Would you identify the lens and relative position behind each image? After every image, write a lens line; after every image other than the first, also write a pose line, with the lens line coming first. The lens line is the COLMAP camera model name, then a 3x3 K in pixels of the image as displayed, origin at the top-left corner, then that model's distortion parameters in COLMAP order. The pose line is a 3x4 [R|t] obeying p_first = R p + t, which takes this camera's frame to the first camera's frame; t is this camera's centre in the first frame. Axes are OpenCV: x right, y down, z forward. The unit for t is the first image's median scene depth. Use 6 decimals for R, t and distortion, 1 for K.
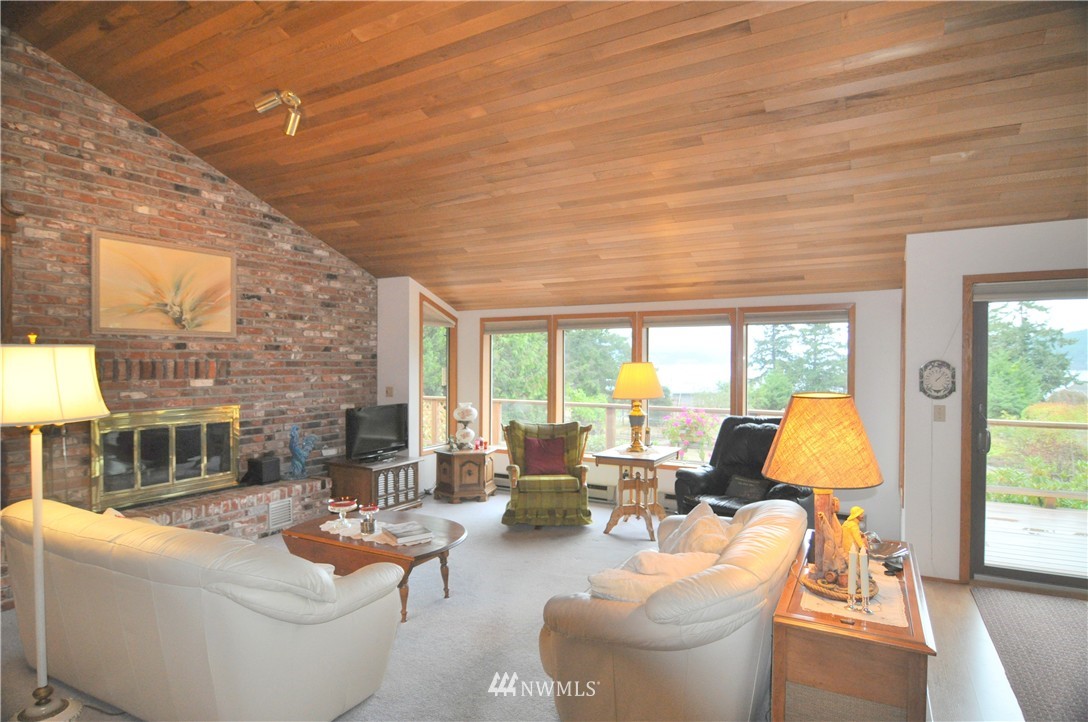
lens RADIAL K [[577.8, 0, 544.0], [0, 577.8, 361.0], [0, 0, 1]] dist [-0.013384, -0.000357]
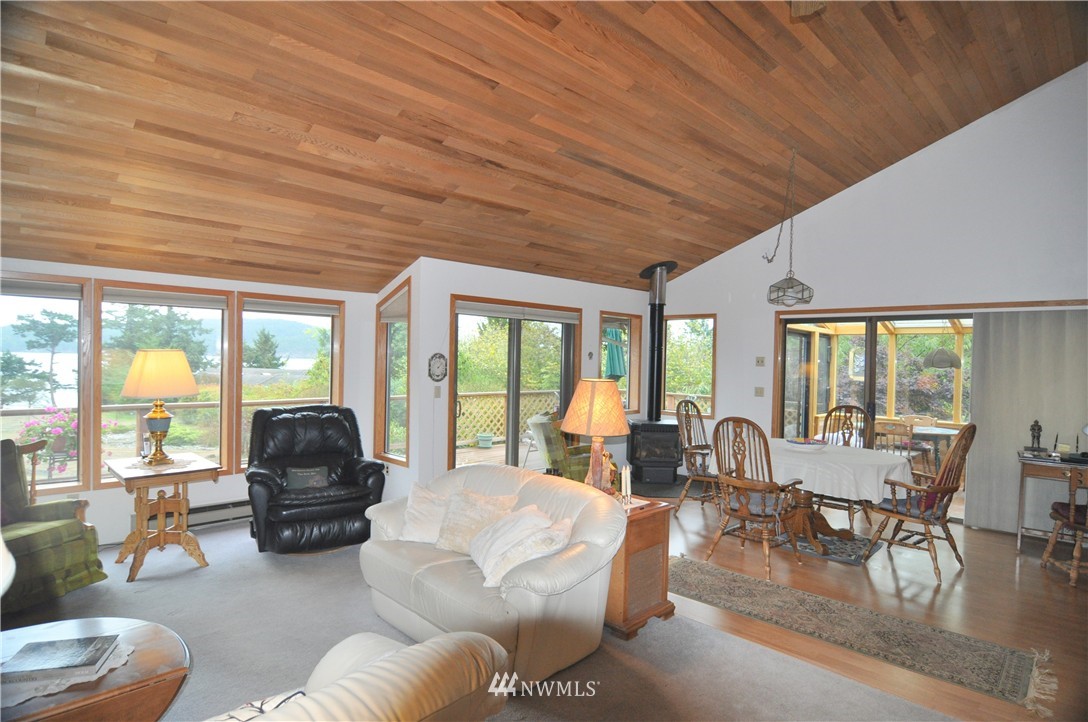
lens RADIAL K [[577.8, 0, 544.0], [0, 577.8, 361.0], [0, 0, 1]] dist [-0.013384, -0.000357]
pose [[0.277601, -0.003927, 0.960688, -0.520190], [-0.021774, 0.999709, 0.010378, -0.002372], [-0.960450, -0.023799, 0.277435, 0.341799]]
